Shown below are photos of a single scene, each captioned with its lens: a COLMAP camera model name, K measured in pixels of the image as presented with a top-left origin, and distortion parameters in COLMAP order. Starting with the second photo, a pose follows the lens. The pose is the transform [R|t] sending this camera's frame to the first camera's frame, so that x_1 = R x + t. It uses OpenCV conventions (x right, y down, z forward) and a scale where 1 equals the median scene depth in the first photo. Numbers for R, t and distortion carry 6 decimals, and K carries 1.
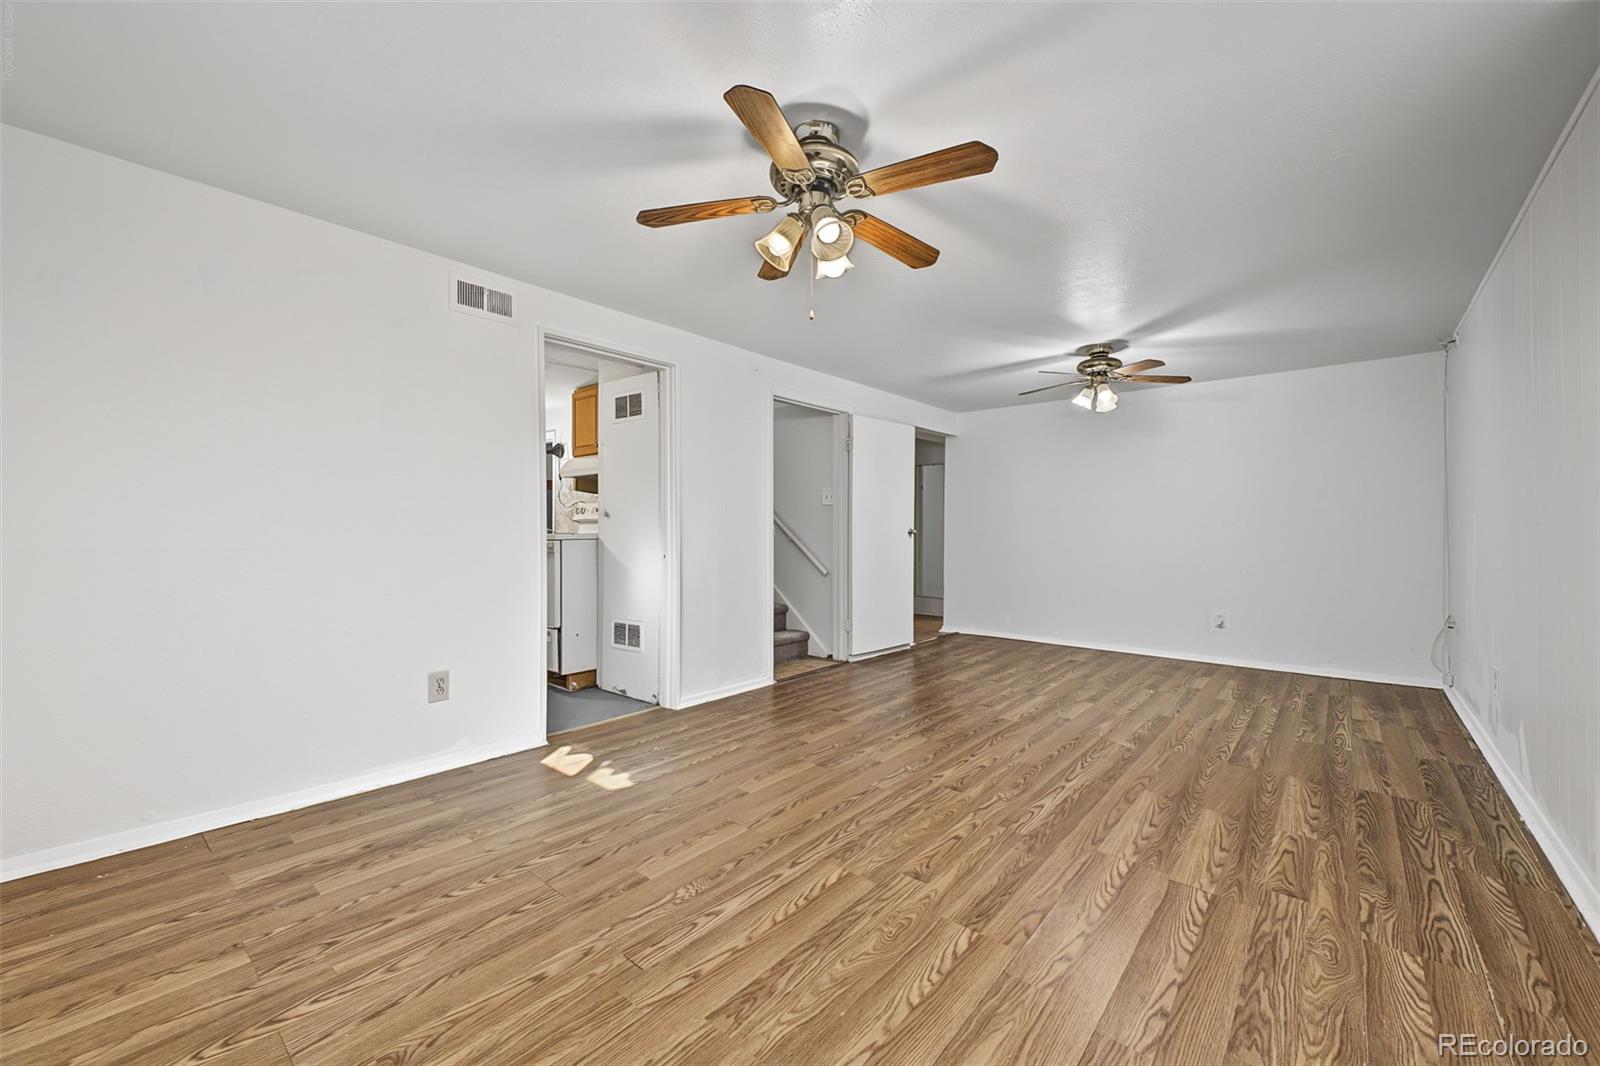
lens RADIAL K [[621.0, 0, 800.0], [0, 621.0, 533.0], [0, 0, 1]] dist [0.011906, -0.003251]
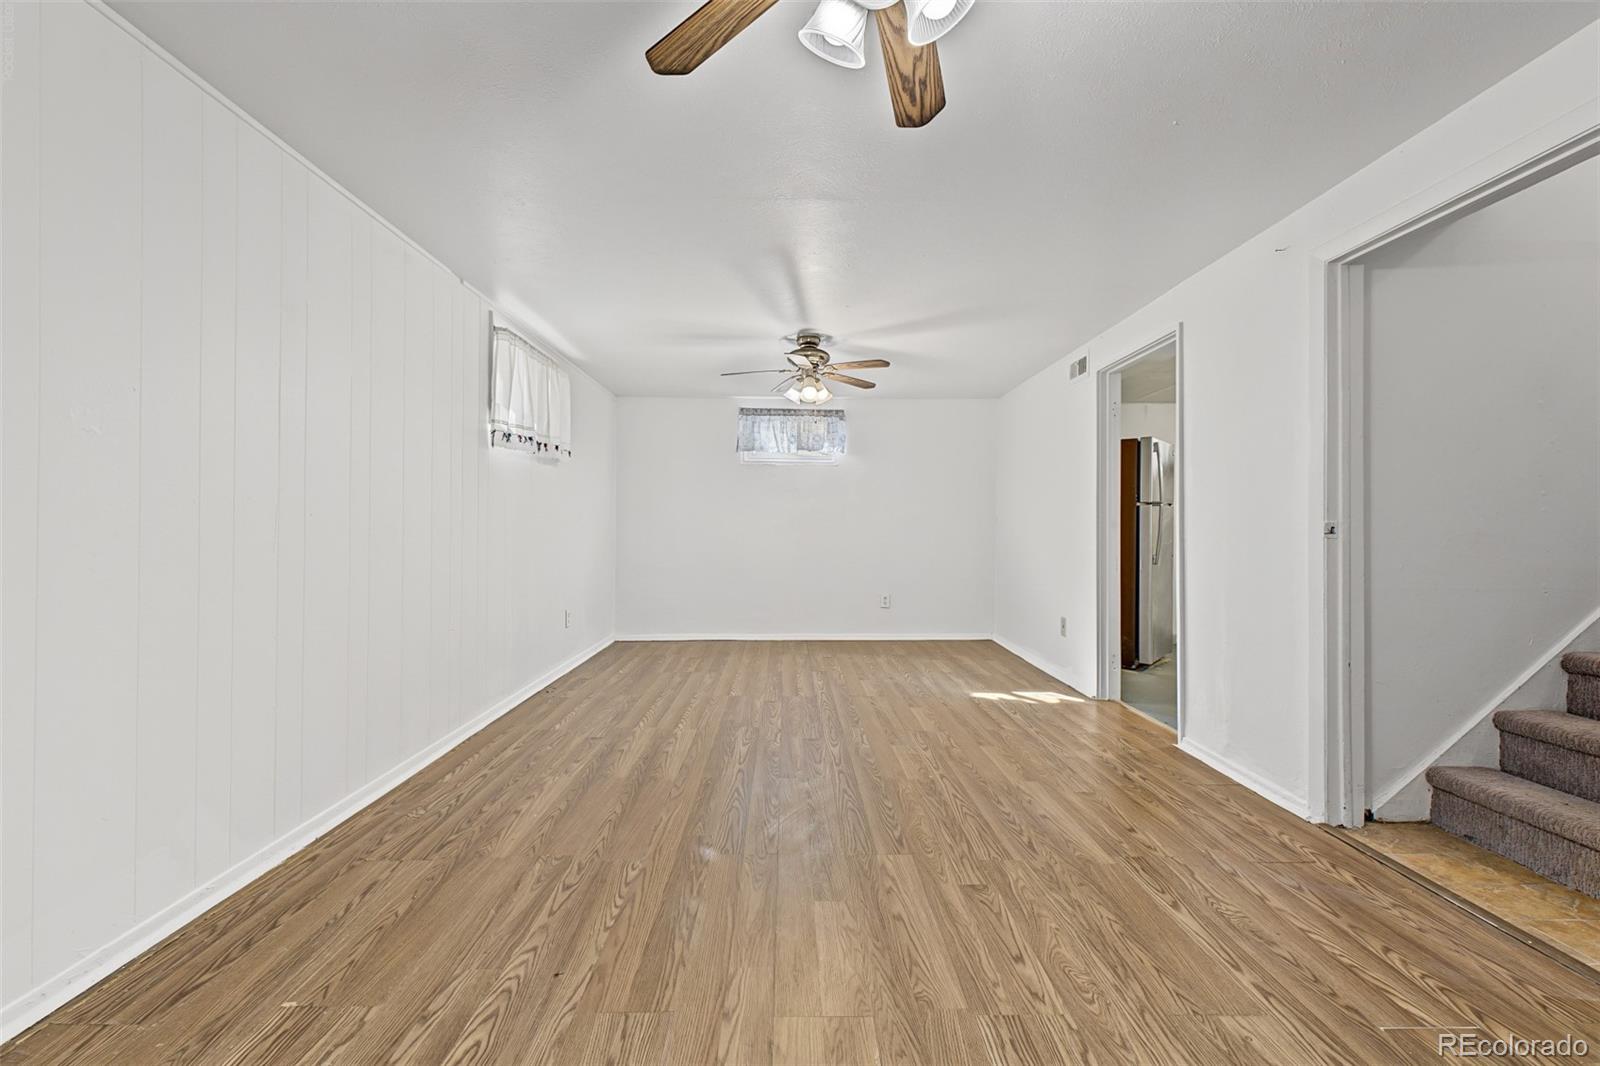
lens RADIAL K [[621.0, 0, 800.0], [0, 621.0, 533.0], [0, 0, 1]] dist [0.011906, -0.003251]
pose [[-0.738246, 0.000001, -0.674532, 1.044365], [-0.010827, 0.999871, 0.011851, -0.004708], [0.674445, 0.016052, -0.738151, 1.810317]]
